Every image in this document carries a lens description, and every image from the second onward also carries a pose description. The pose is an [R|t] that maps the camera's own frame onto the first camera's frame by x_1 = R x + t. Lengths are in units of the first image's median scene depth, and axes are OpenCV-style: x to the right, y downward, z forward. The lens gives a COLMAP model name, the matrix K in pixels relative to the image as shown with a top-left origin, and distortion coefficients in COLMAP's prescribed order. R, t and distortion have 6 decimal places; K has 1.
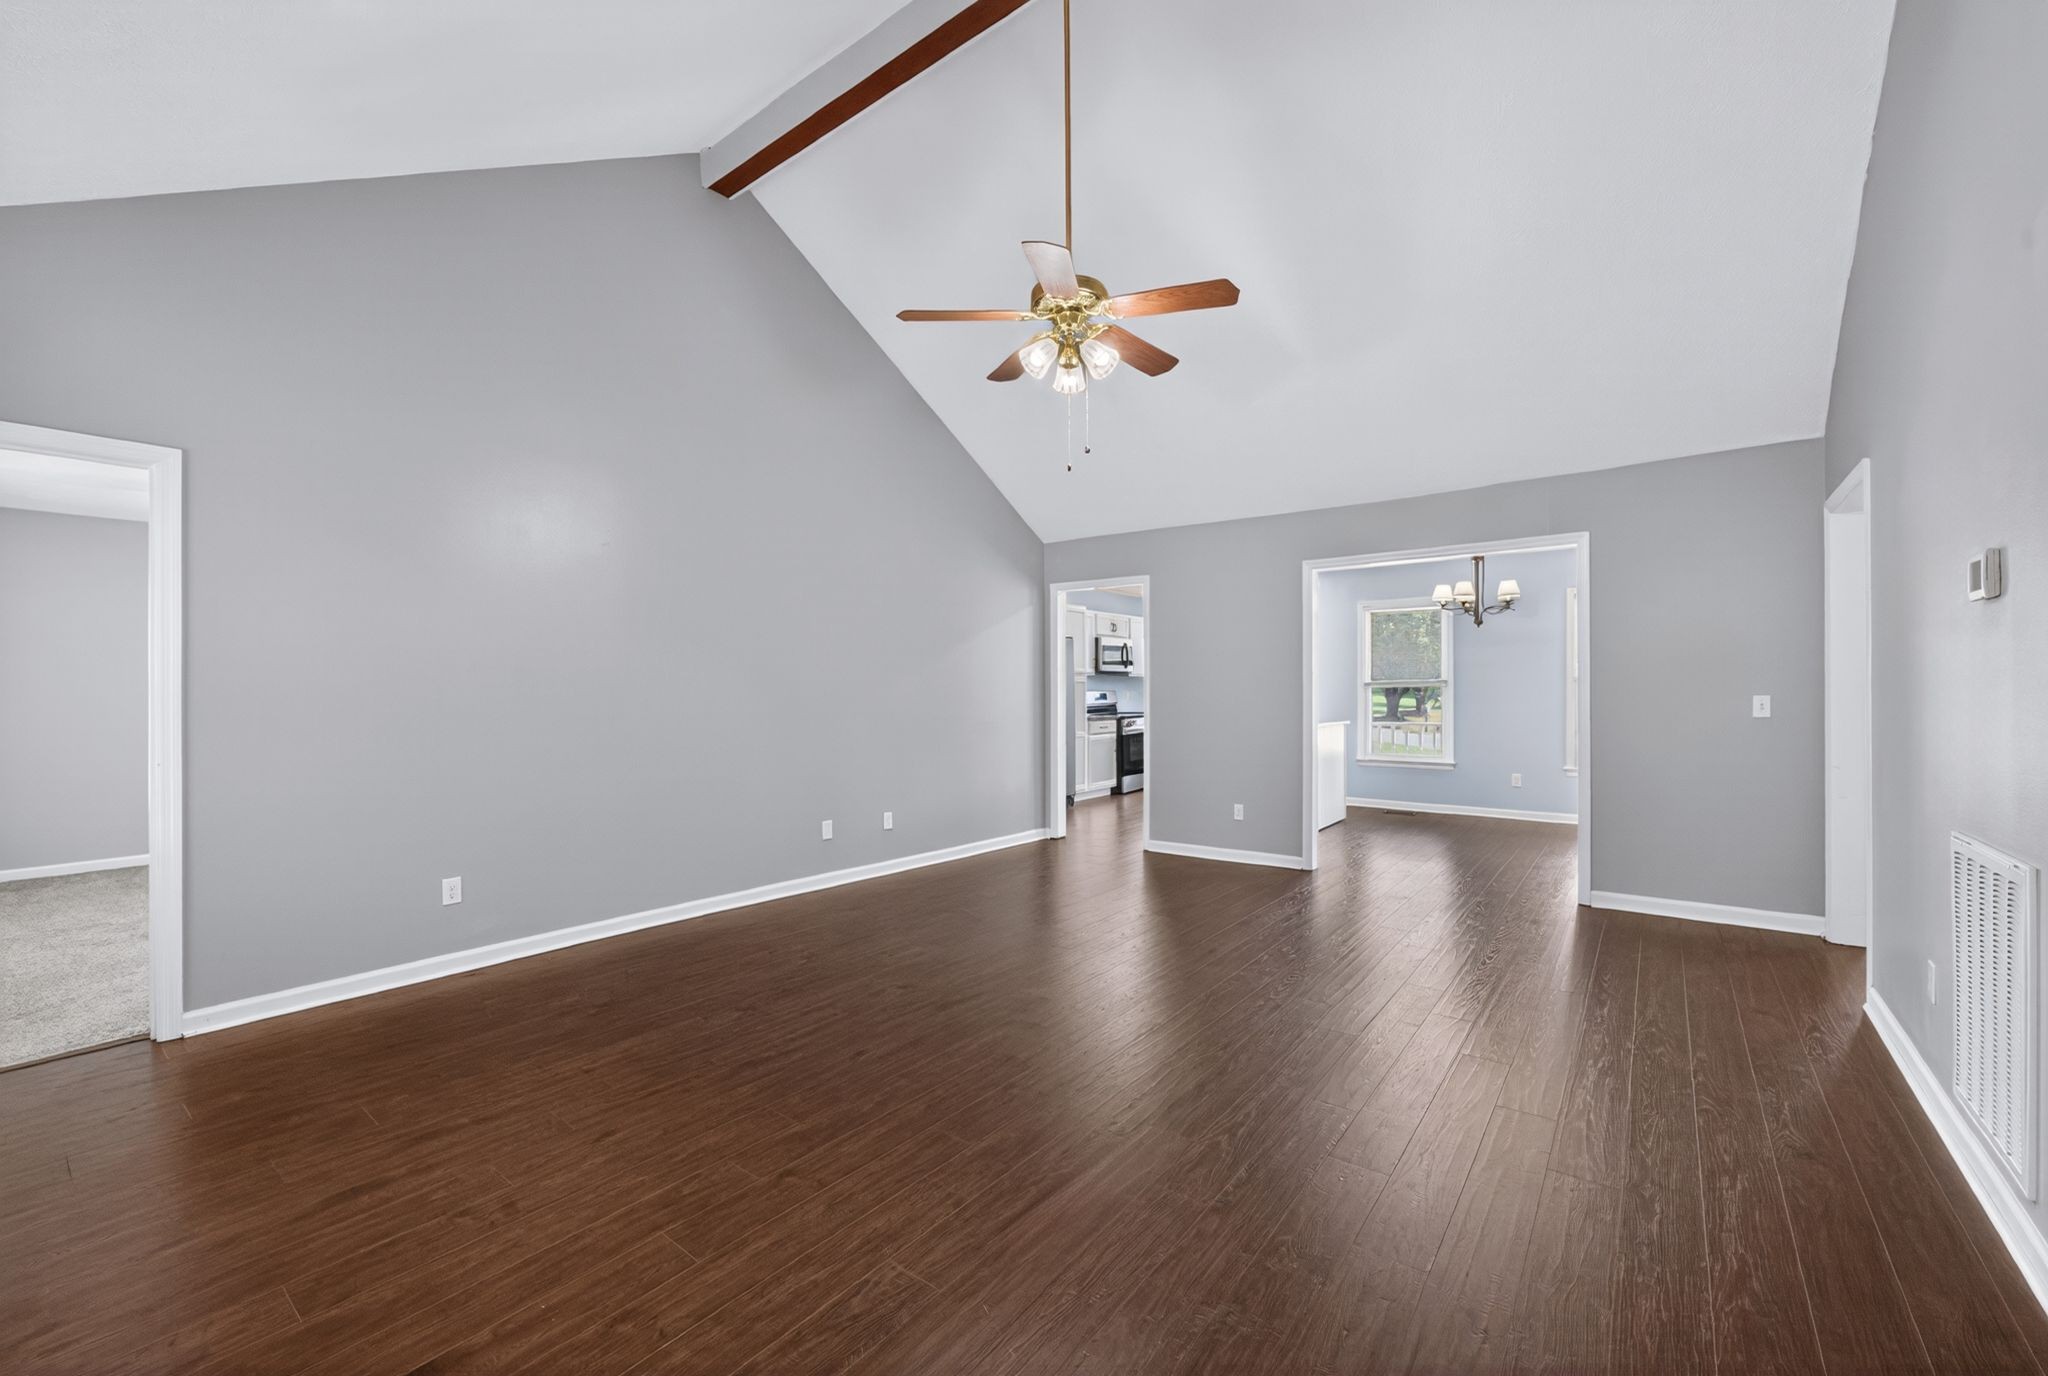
lens RADIAL K [[832.1, 0, 1022.1], [0, 832.1, 690.7], [0, 0, 1]] dist [0.012432, 0.000399]
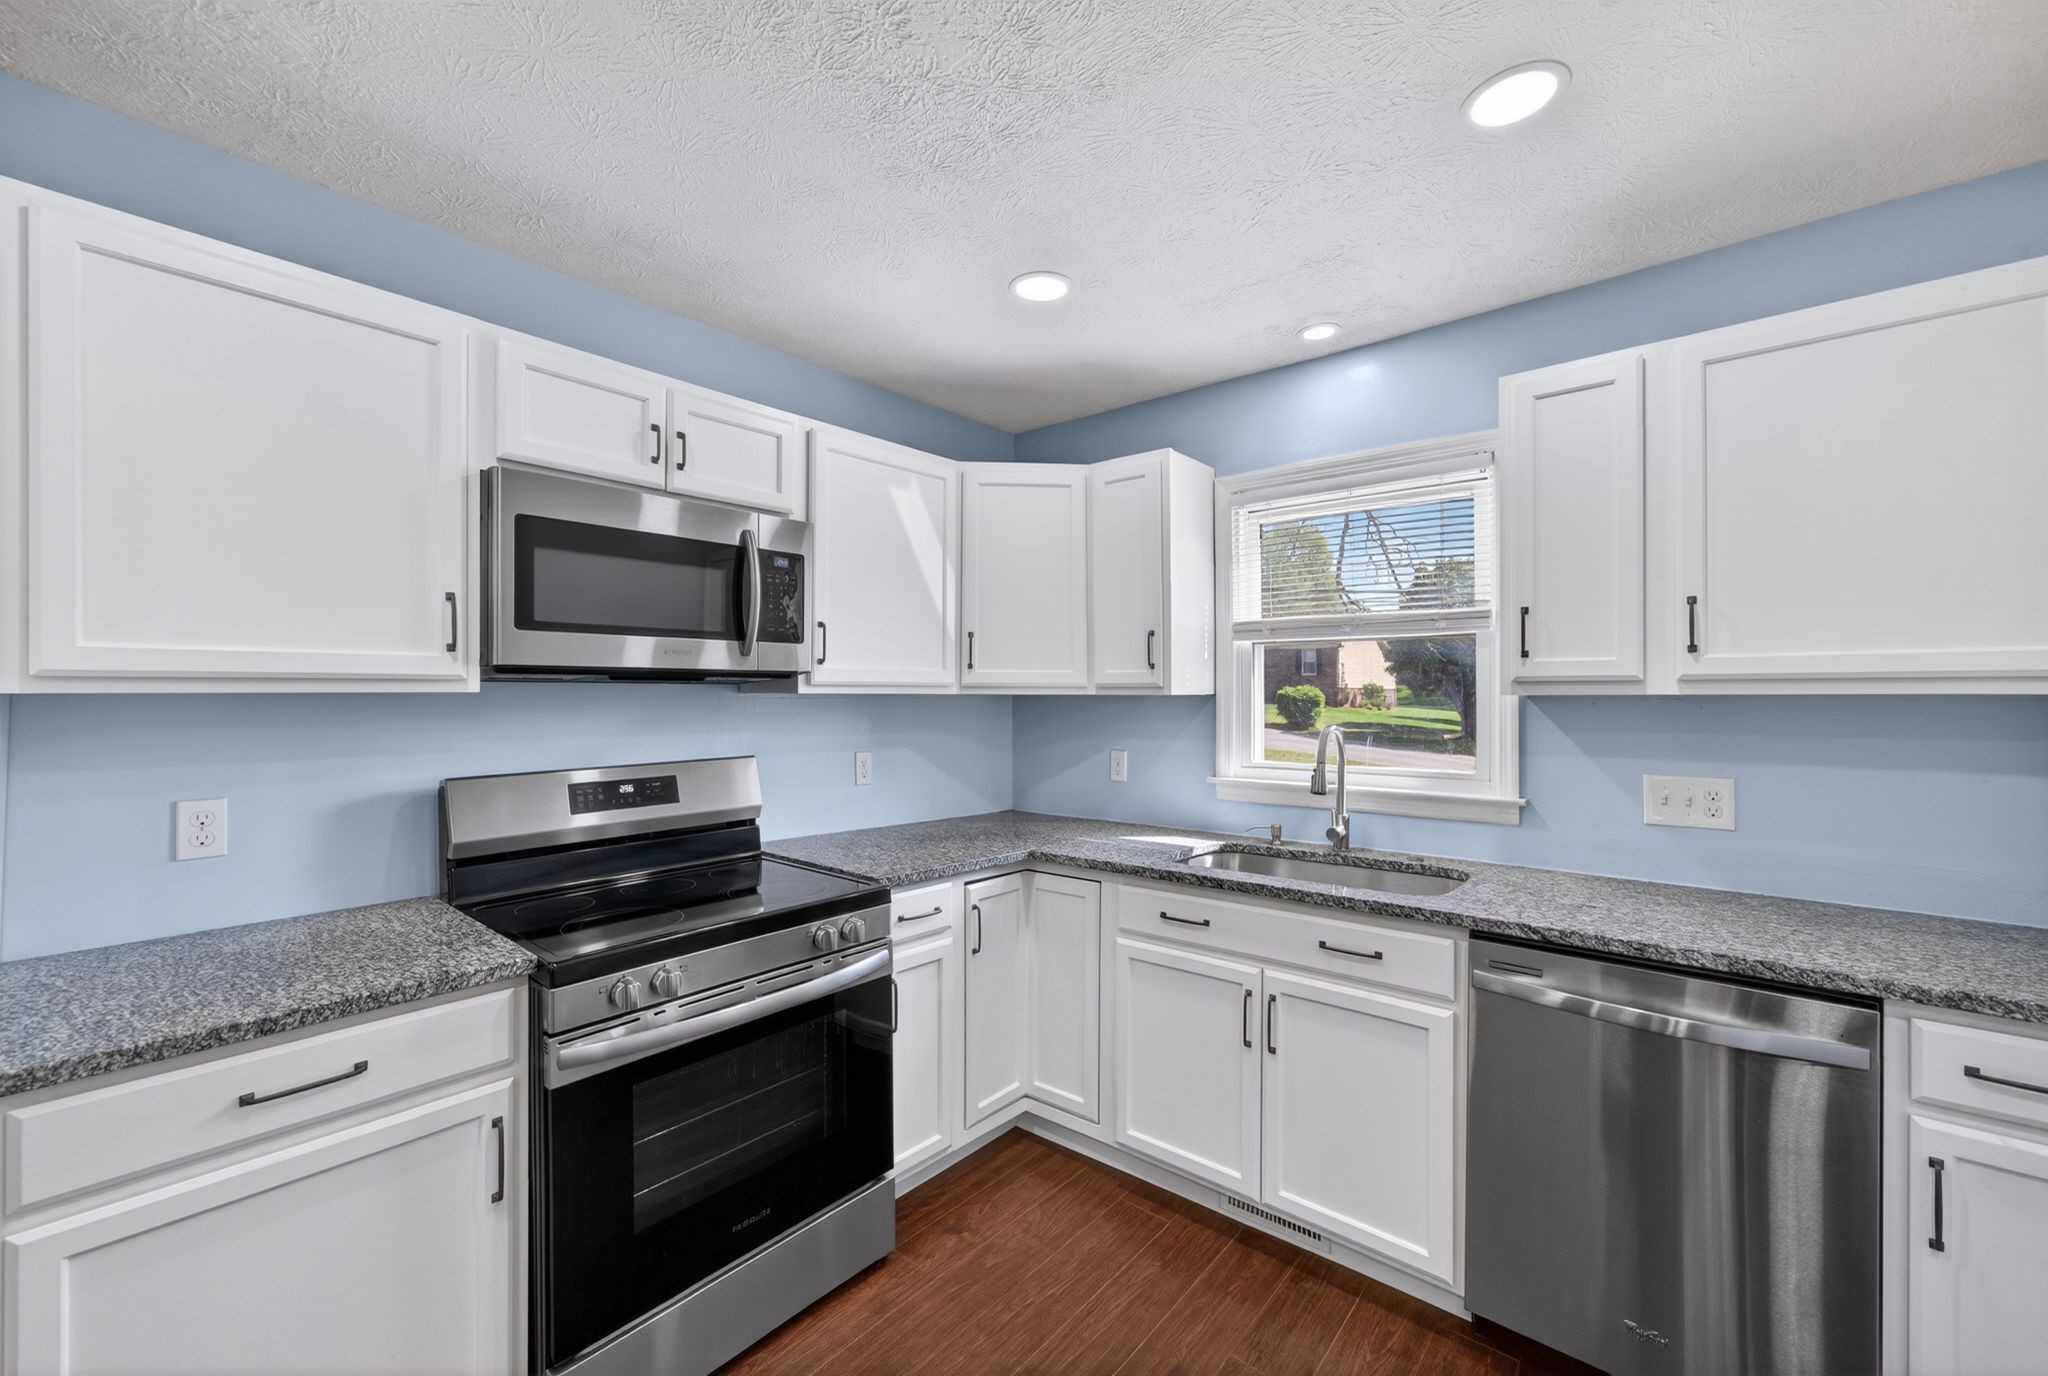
lens RADIAL K [[832.1, 0, 1021.5], [0, 832.1, 692.6], [0, 0, 1]] dist [0.012432, 0.000399]
pose [[0.999515, 0.009021, -0.029796, 0.190399], [-0.009138, 0.999951, -0.003780, -0.016215], [0.029760, 0.004051, 0.999549, 0.783220]]
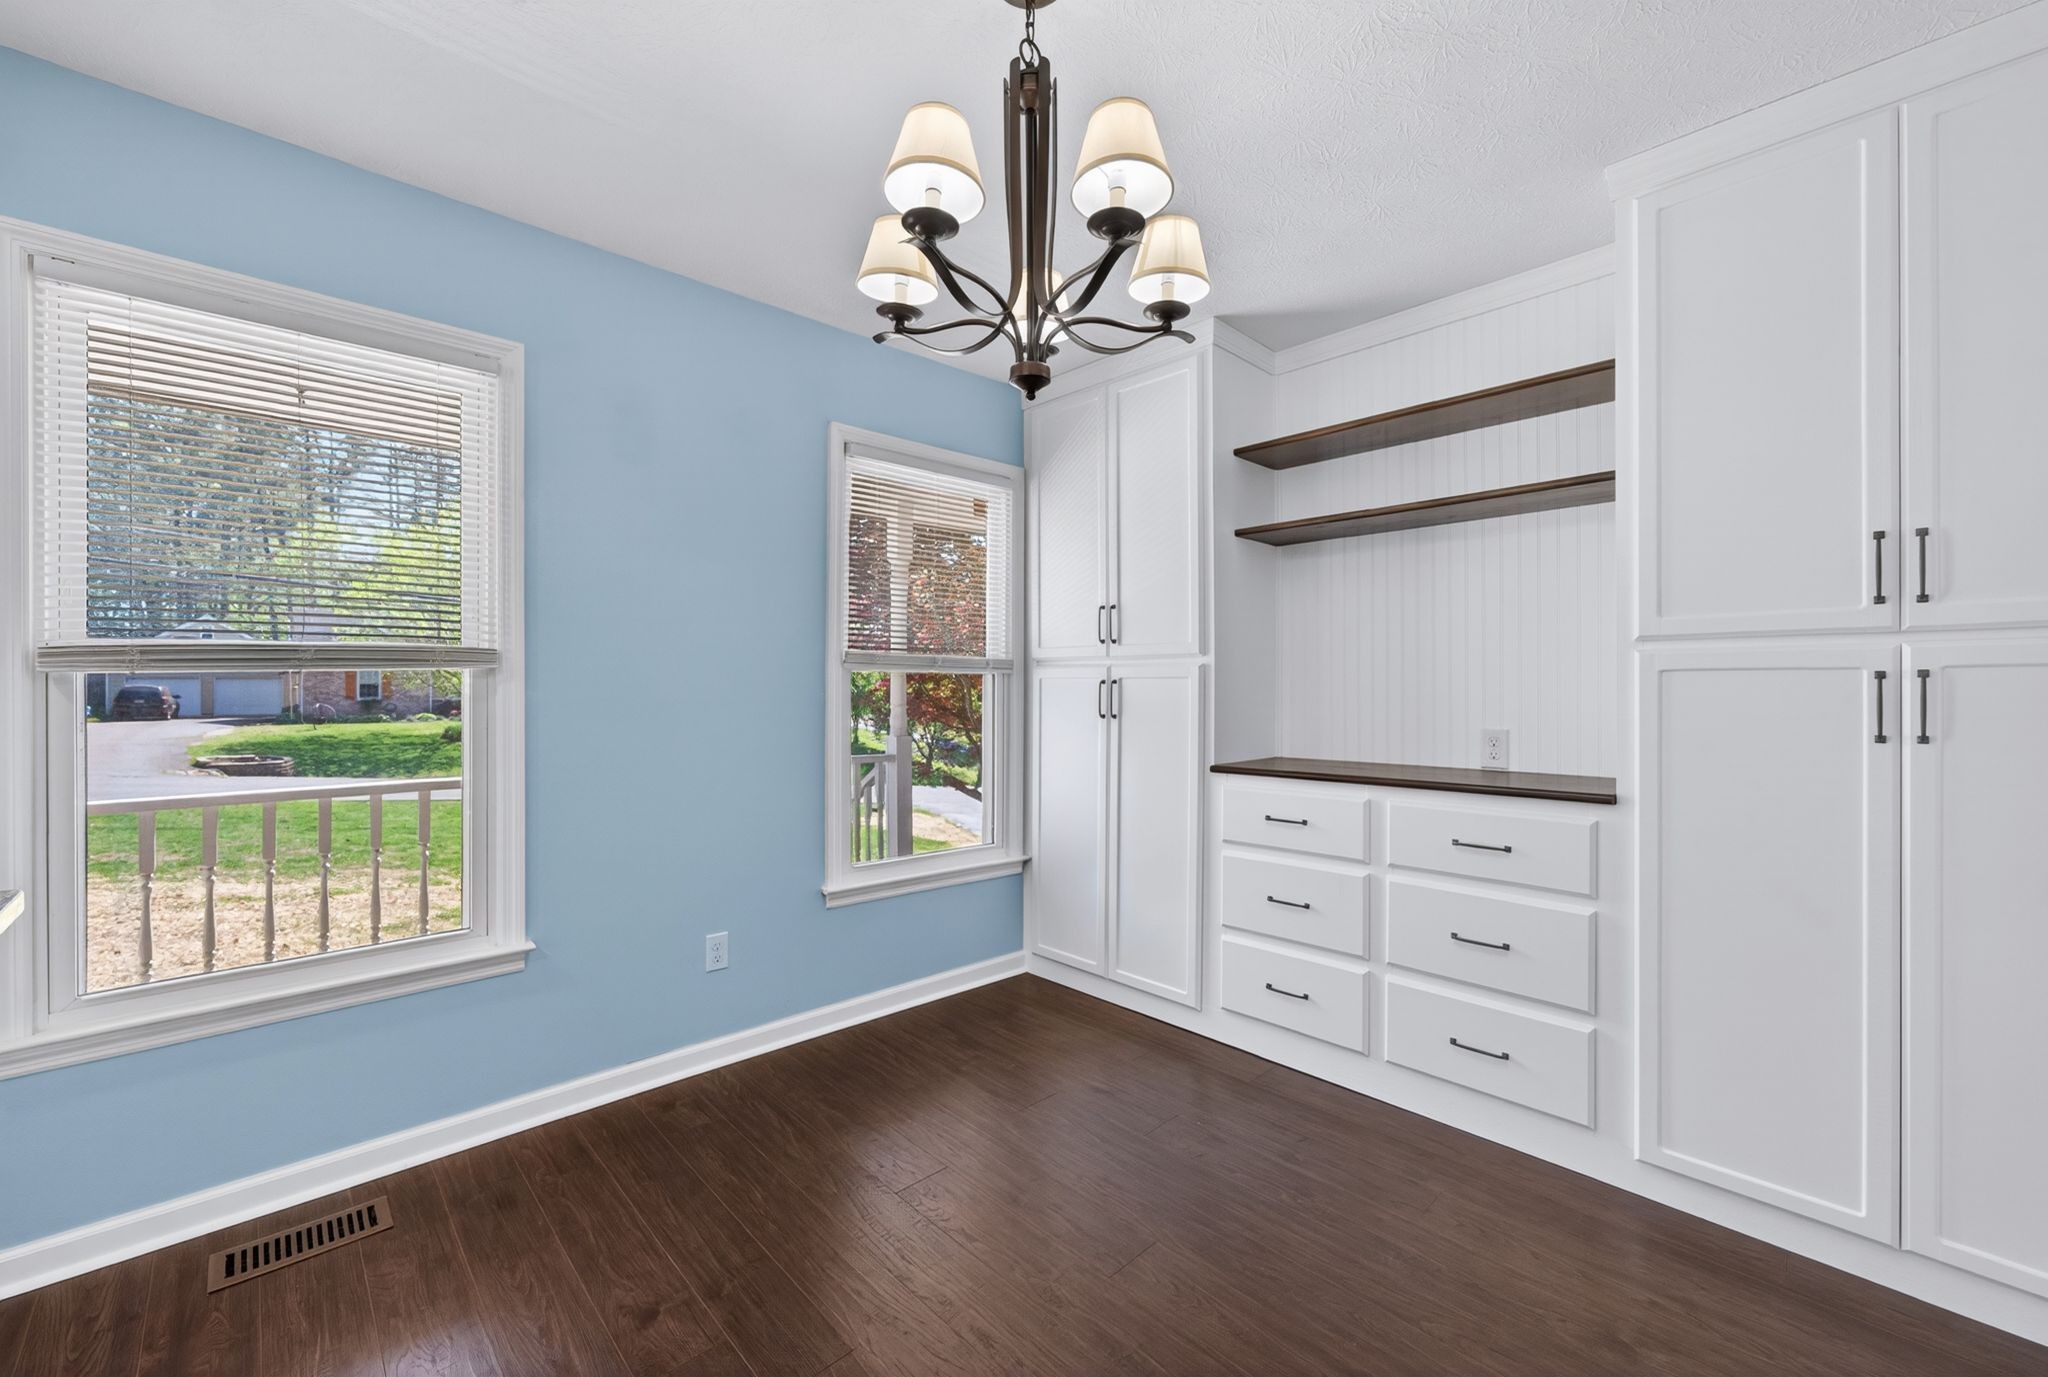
lens RADIAL K [[832.1, 0, 1022.5], [0, 832.1, 690.7], [0, 0, 1]] dist [0.012432, 0.000399]
pose [[0.165826, 0.001000, 0.986154, 0.202235], [0.000886, 0.999999, -0.001163, 0.000965], [-0.986155, 0.001067, 0.165825, 0.589676]]
